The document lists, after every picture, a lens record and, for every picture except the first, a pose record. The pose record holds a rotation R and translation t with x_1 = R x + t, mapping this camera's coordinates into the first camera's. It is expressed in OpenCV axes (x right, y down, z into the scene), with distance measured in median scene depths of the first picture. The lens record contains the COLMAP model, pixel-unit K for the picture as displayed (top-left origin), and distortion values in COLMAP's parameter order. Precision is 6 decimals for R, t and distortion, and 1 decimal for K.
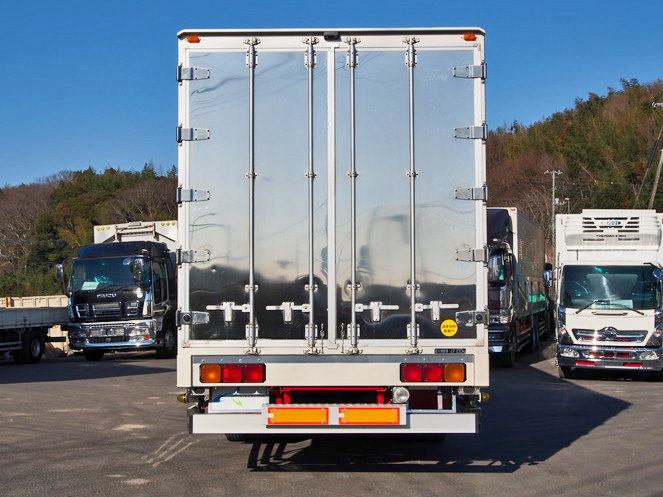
lens RADIAL K [[1120.2, 0, 331.5], [0, 1120.2, 248.5], [0, 0, 1]] dist [0.024709, 0.037608]
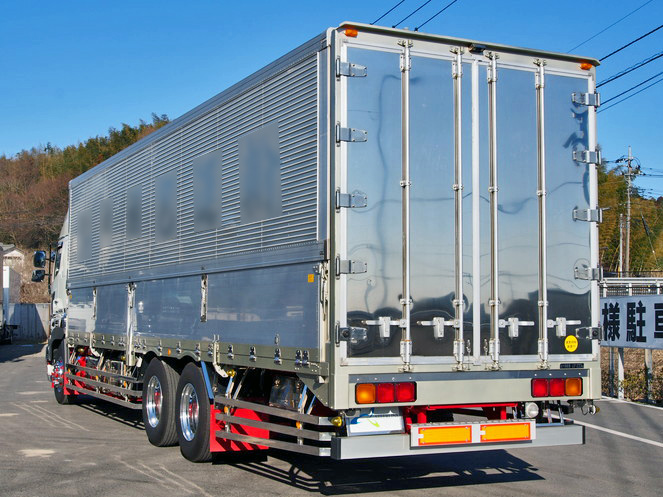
lens RADIAL K [[1024.1, 0, 331.5], [0, 1024.1, 248.5], [0, 0, 1]] dist [-0.011921, -0.034330]
pose [[0.891162, 0.038821, 0.452021, -0.521650], [-0.031400, 0.999221, -0.023910, 0.012697], [-0.452597, 0.007114, 0.891687, 0.256393]]
